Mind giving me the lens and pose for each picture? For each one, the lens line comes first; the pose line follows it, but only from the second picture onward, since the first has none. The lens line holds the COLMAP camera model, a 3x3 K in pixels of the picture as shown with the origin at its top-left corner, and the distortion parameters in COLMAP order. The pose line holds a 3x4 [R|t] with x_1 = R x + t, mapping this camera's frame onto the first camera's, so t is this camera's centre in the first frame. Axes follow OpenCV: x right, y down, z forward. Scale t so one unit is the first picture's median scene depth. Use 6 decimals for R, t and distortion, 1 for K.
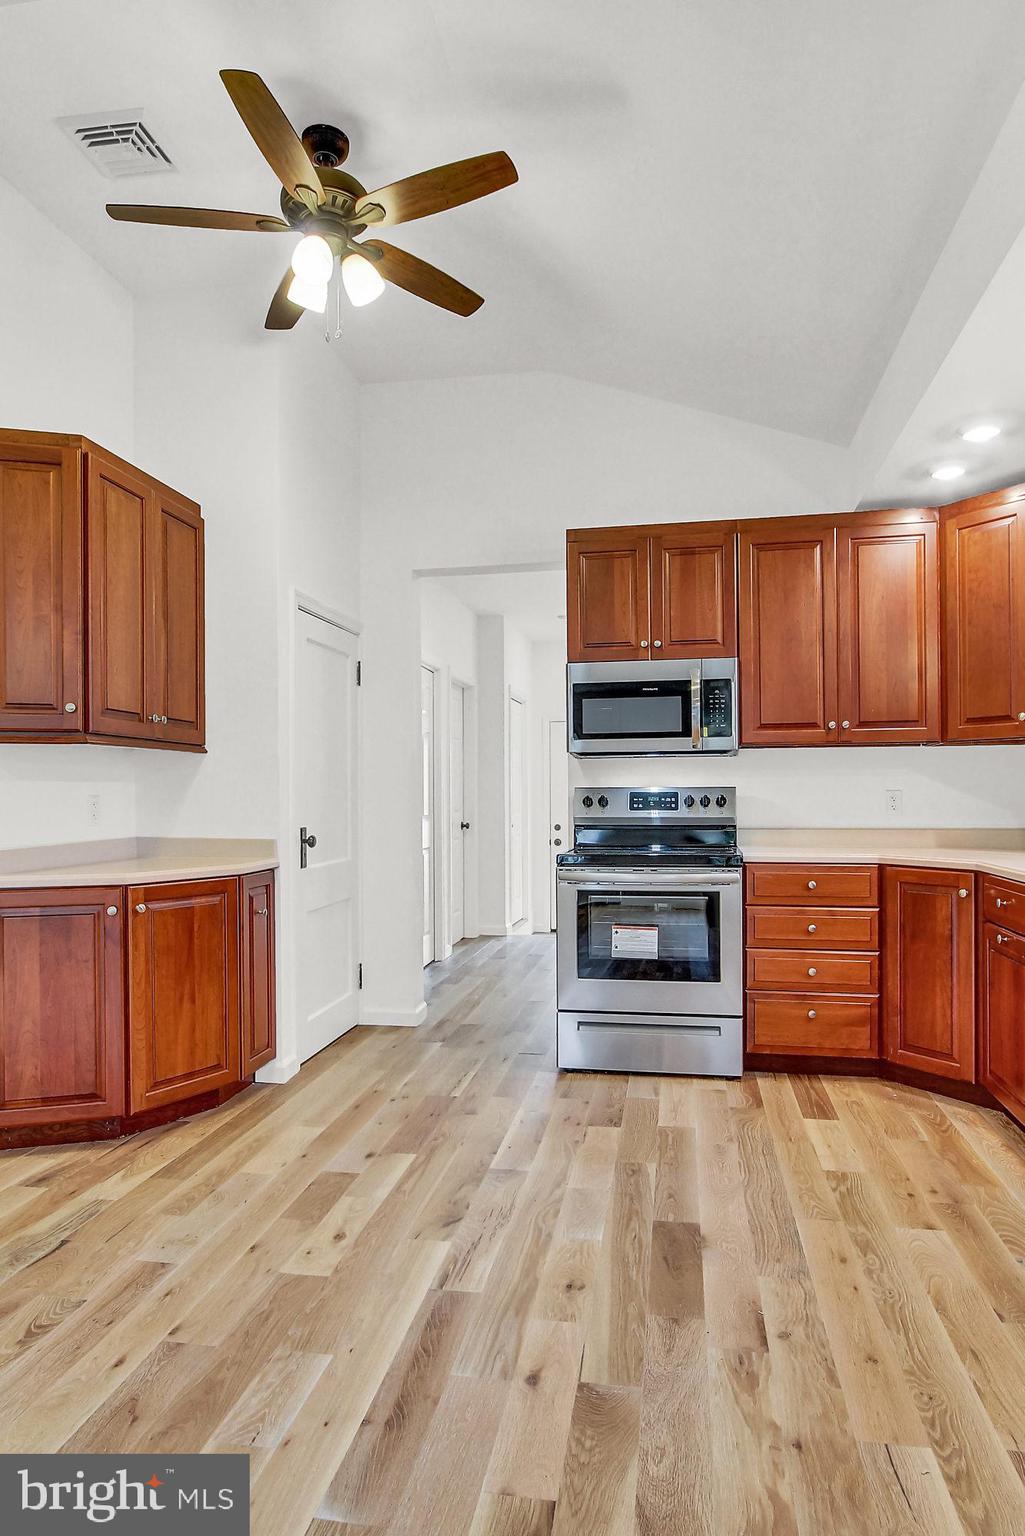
lens RADIAL K [[913.7, 0, 512.6], [0, 913.7, 796.9], [0, 0, 1]] dist [-0.017909, 0.009503]
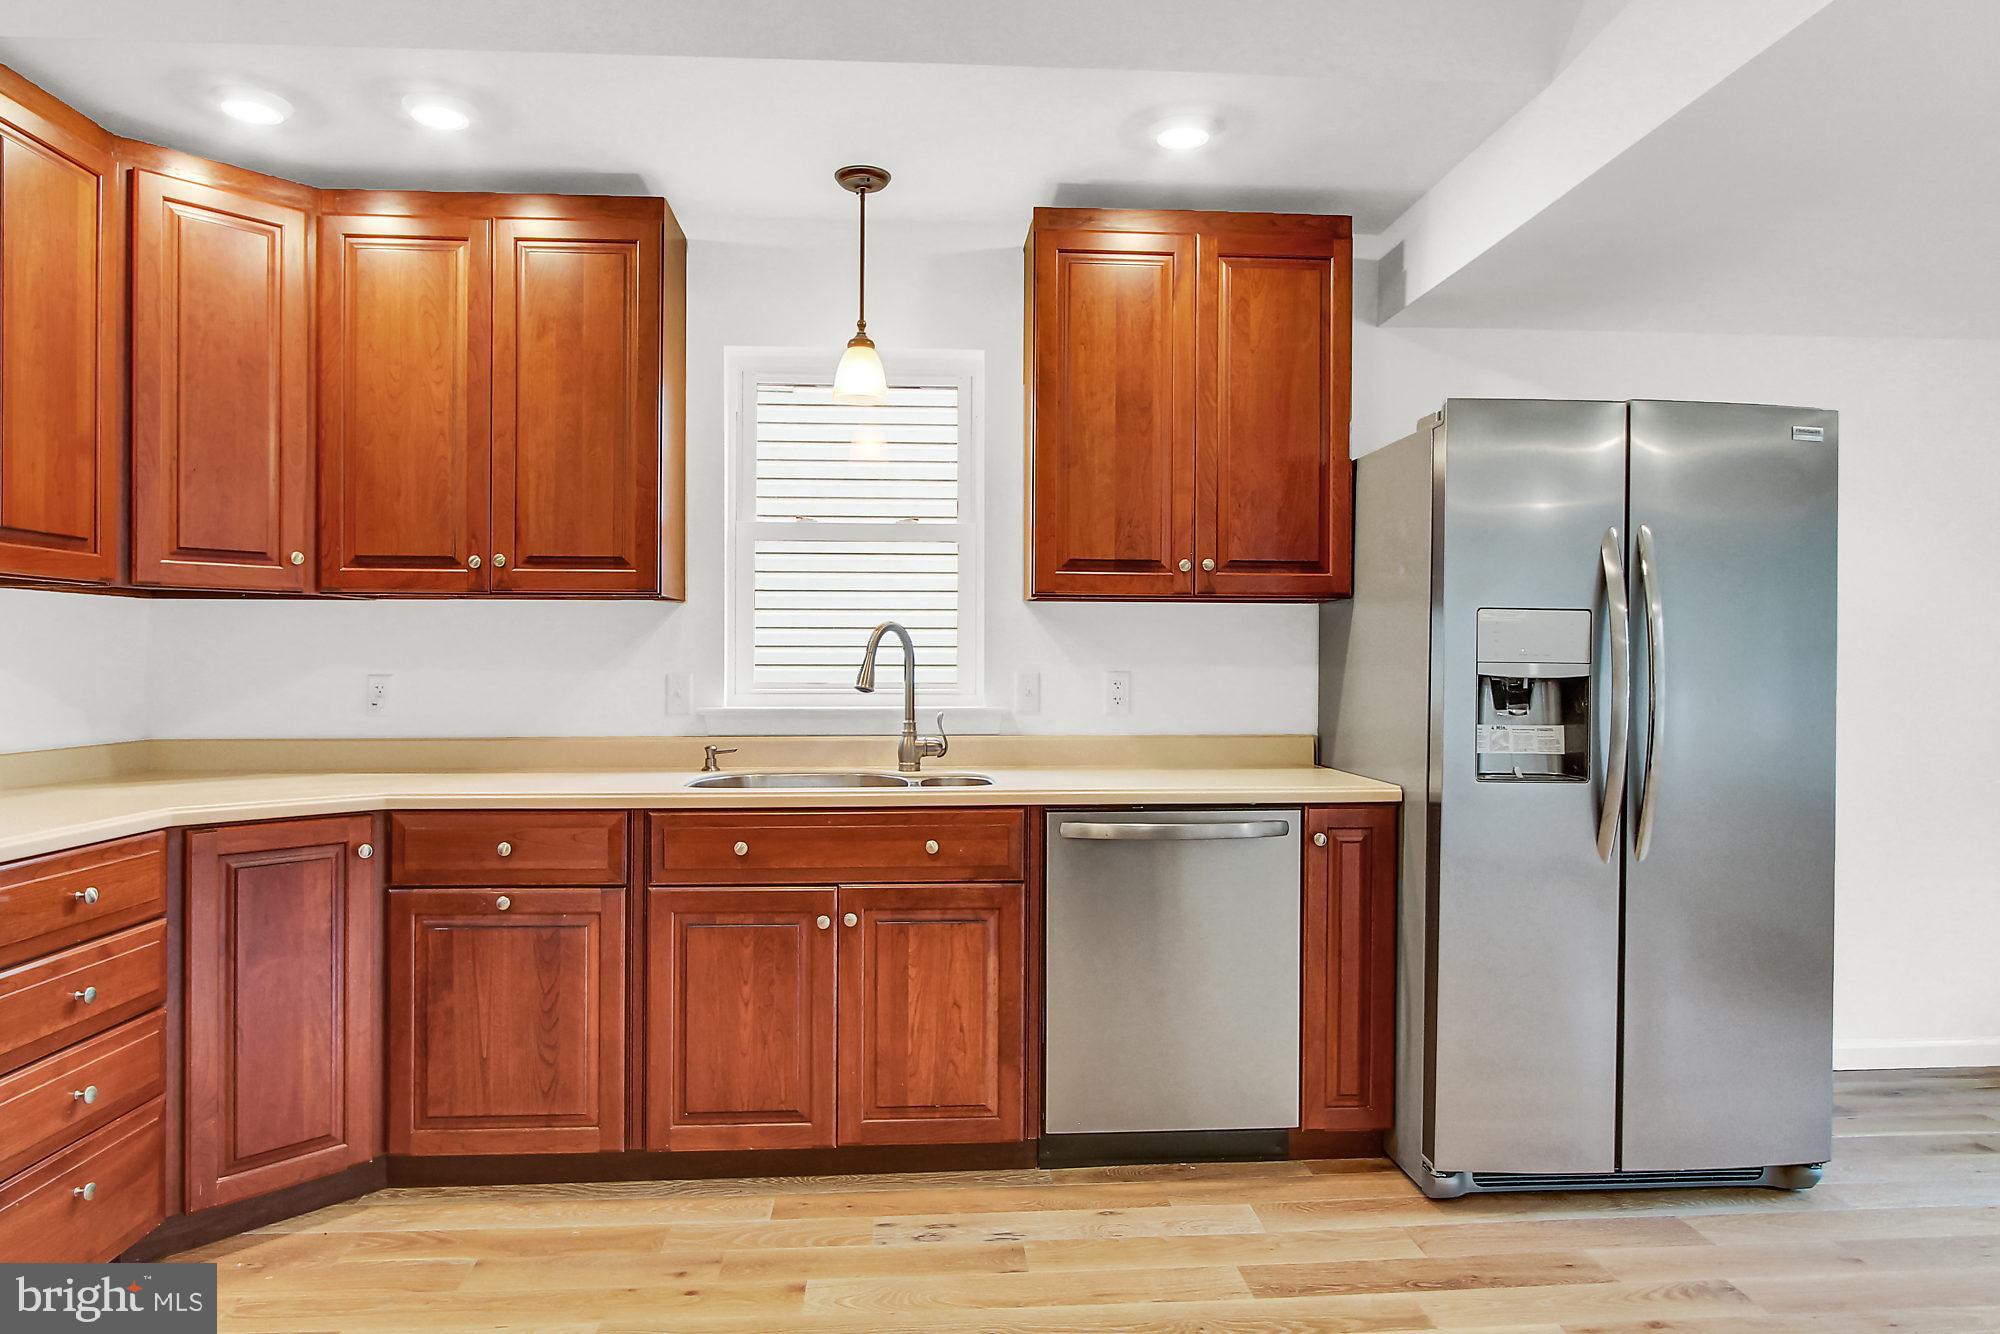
lens RADIAL K [[1189.7, 0, 999.8], [0, 1189.7, 672.9], [0, 0, 1]] dist [-0.017909, 0.009503]
pose [[-0.235899, -0.001915, 0.971776, -0.361017], [0.000649, 0.999998, 0.002128, -0.012735], [-0.971777, 0.001133, -0.235897, 0.782097]]
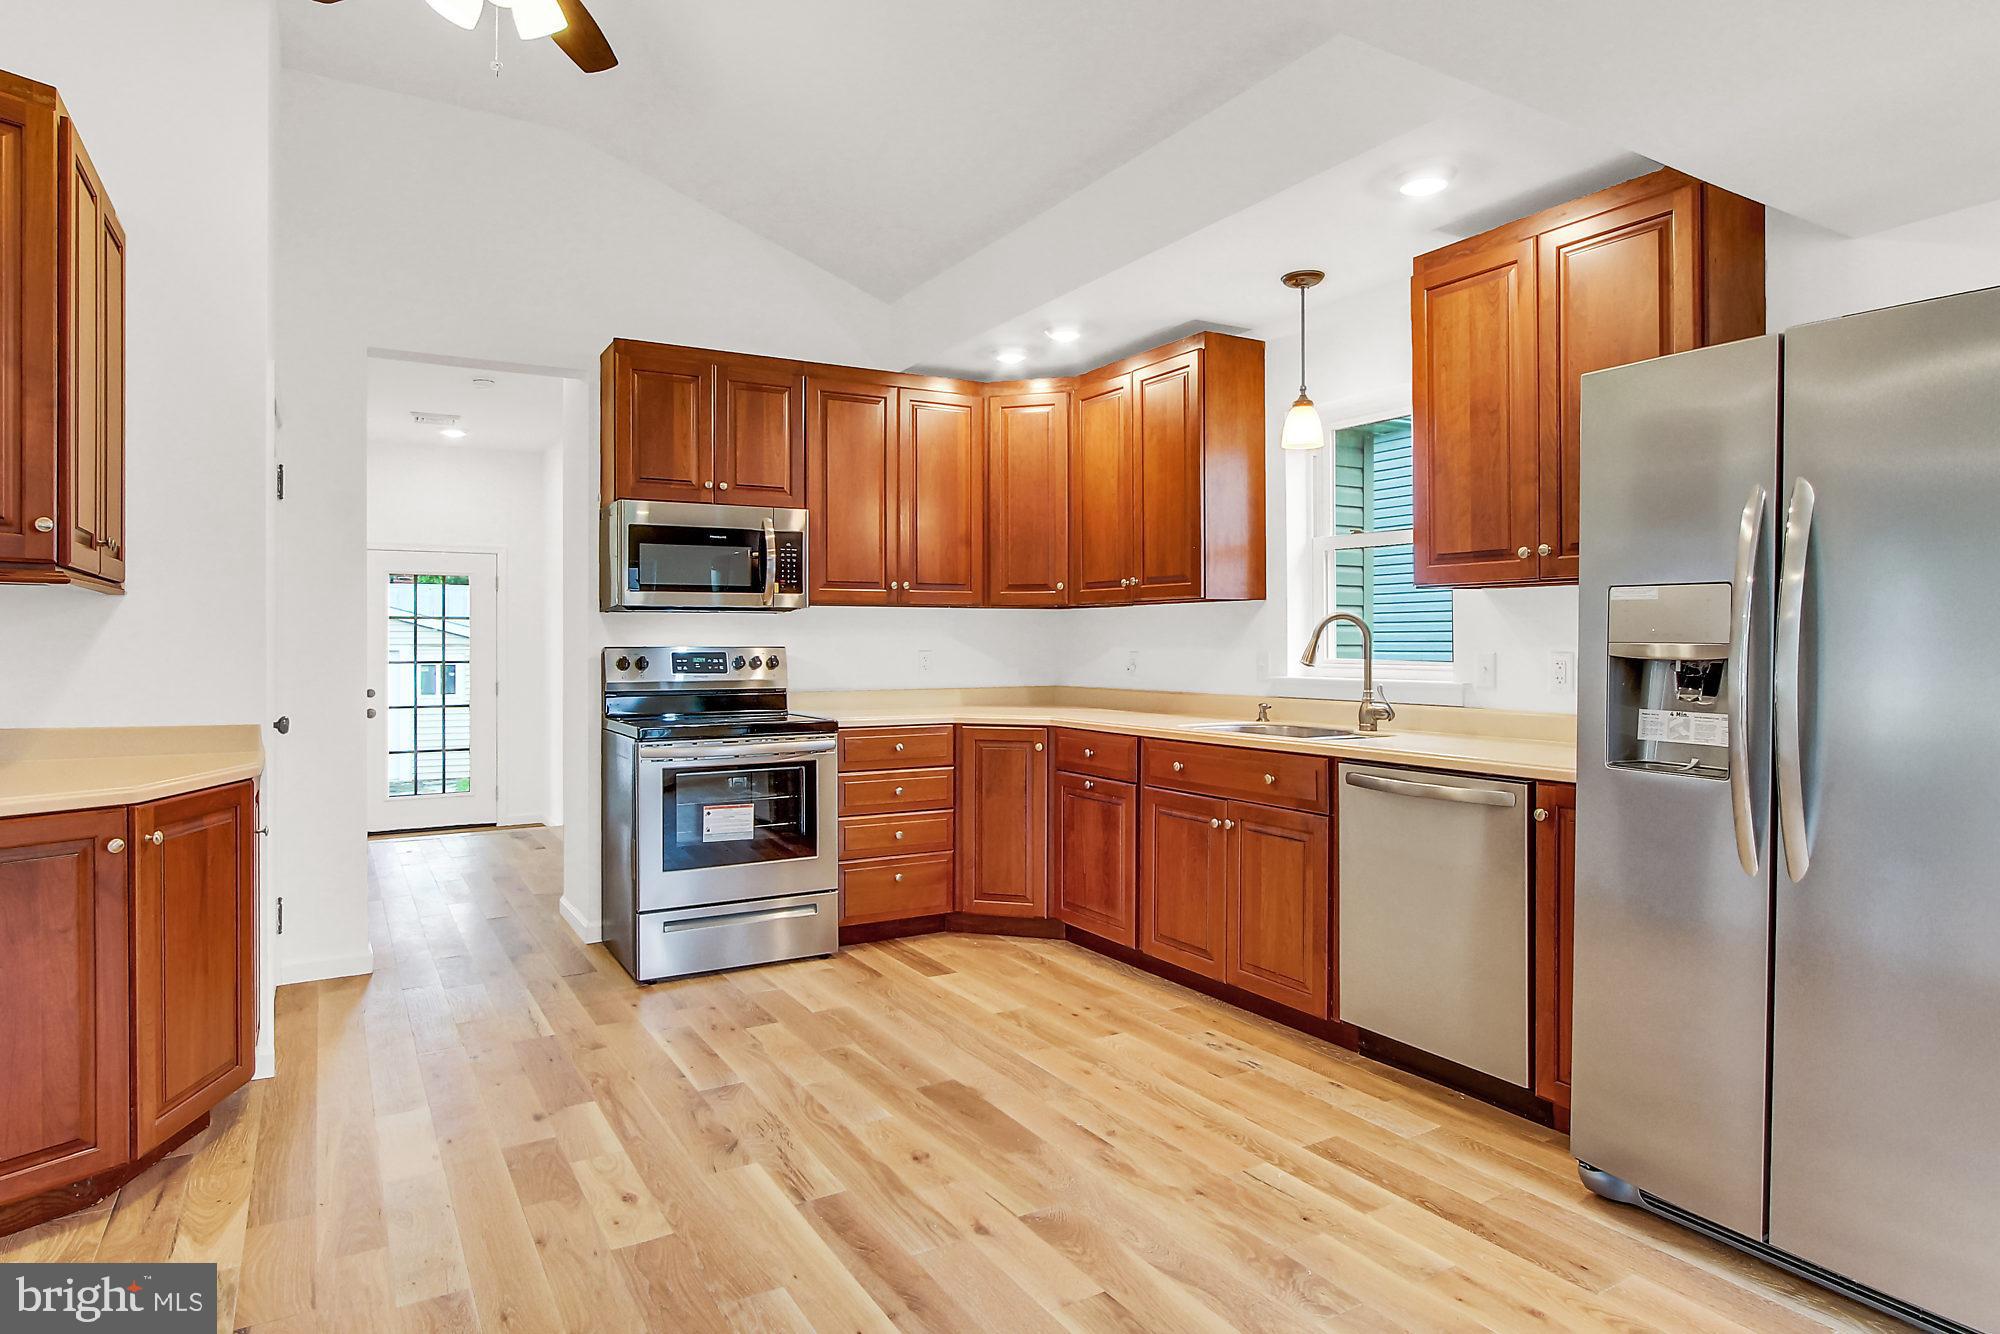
lens RADIAL K [[1123.8, 0, 962.1], [0, 1123.8, 646.9], [0, 0, 1]] dist [-0.007987, -0.000321]
pose [[0.770186, 0.001428, 0.637818, -0.445278], [-0.002151, 0.999998, 0.000359, -0.015033], [-0.637816, -0.001649, 0.770187, 0.013565]]
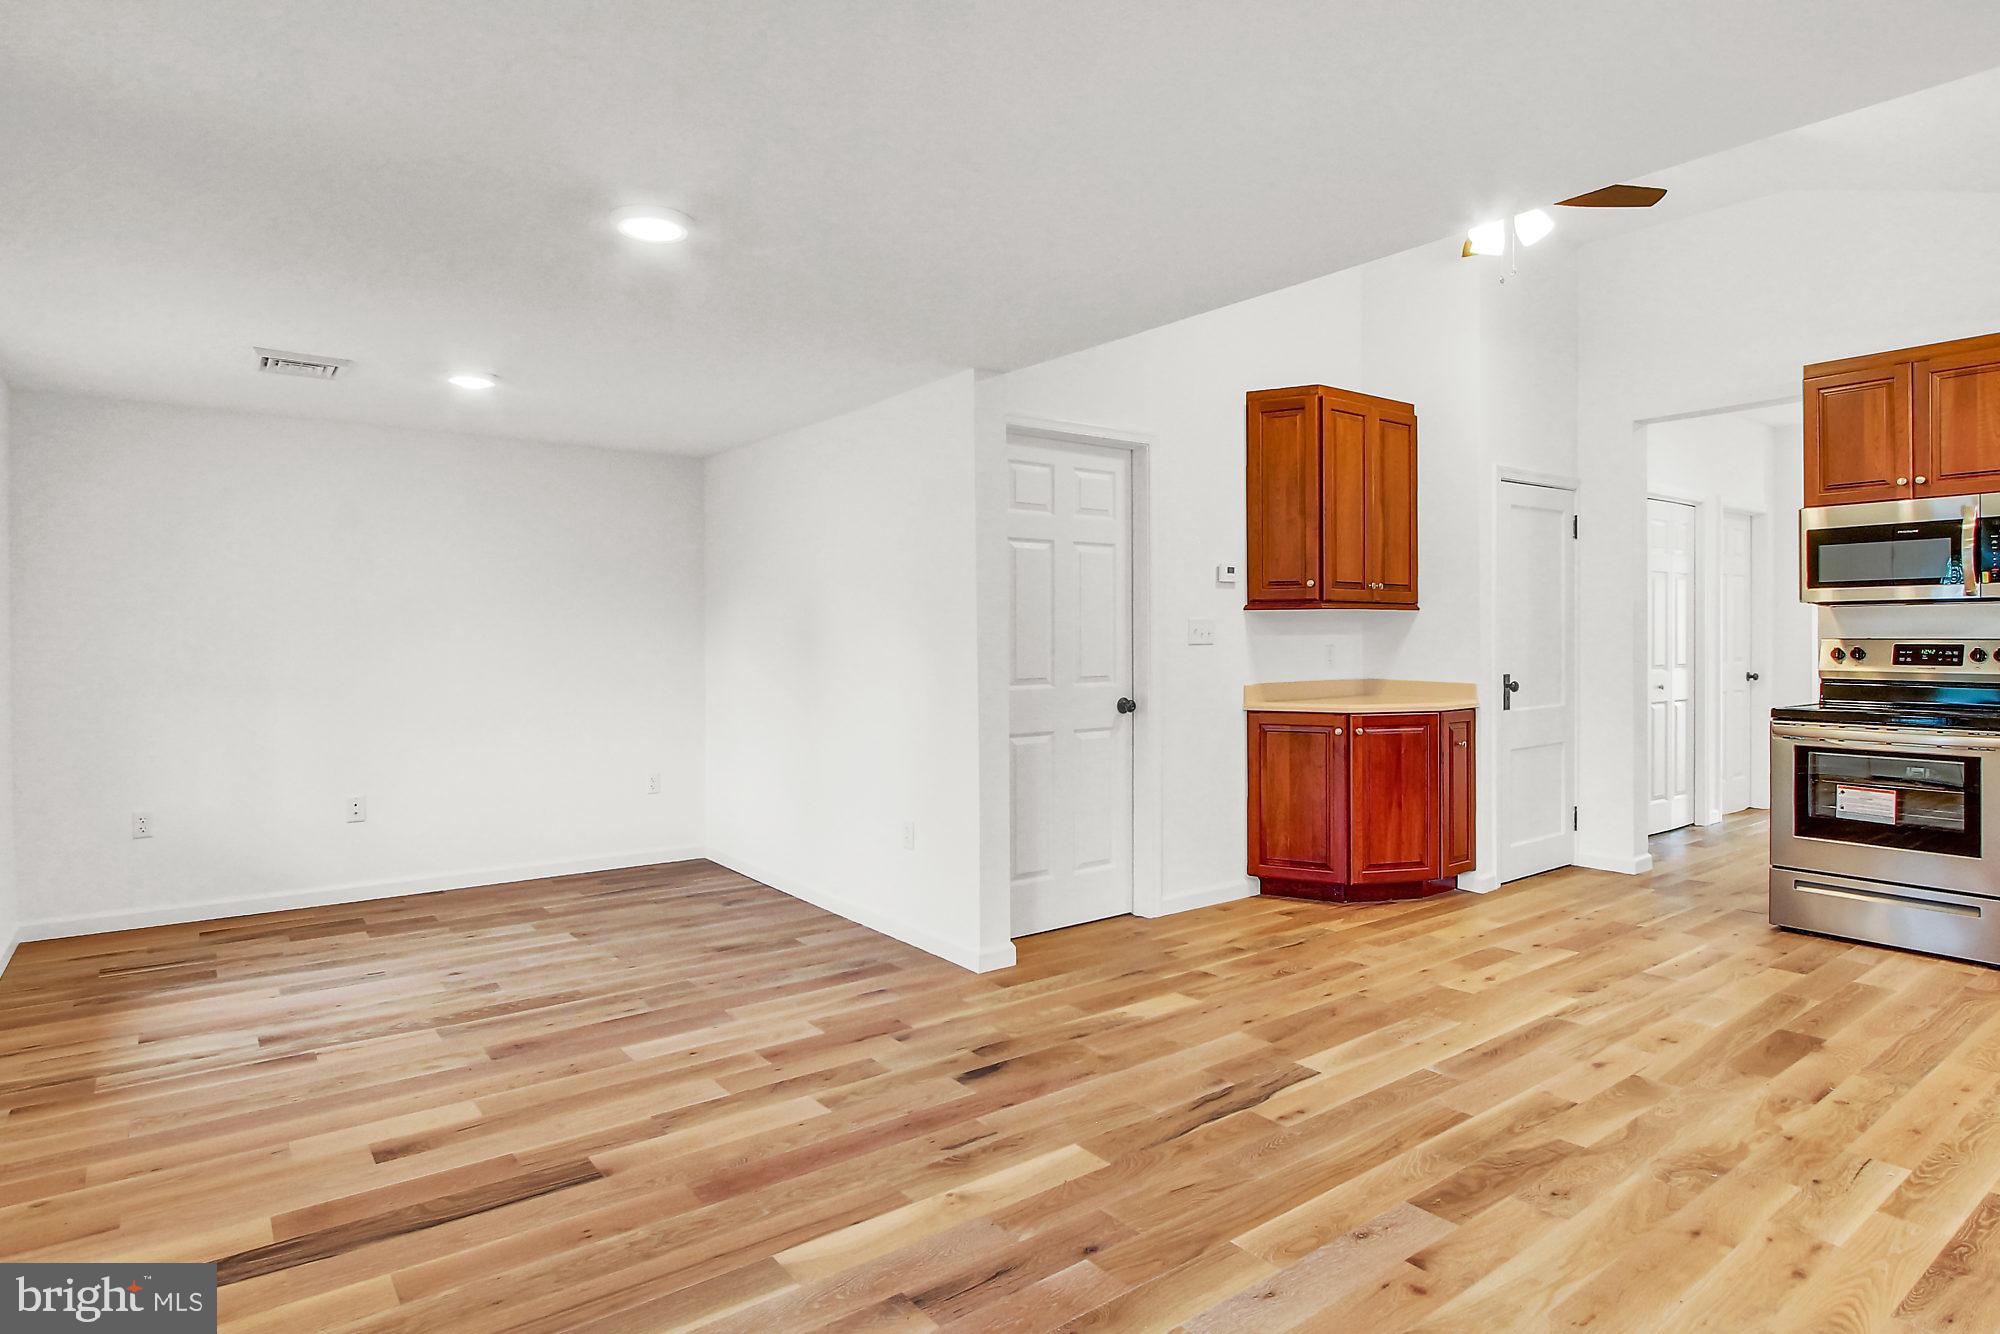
lens RADIAL K [[1066.4, 0, 1010.9], [0, 1066.4, 641.9], [0, 0, 1]] dist [-0.011827, -0.001195]
pose [[0.735558, 0.006122, -0.677434, 0.255104], [-0.001465, 0.999971, 0.007446, -0.018397], [0.677460, -0.004485, 0.735546, -0.461717]]
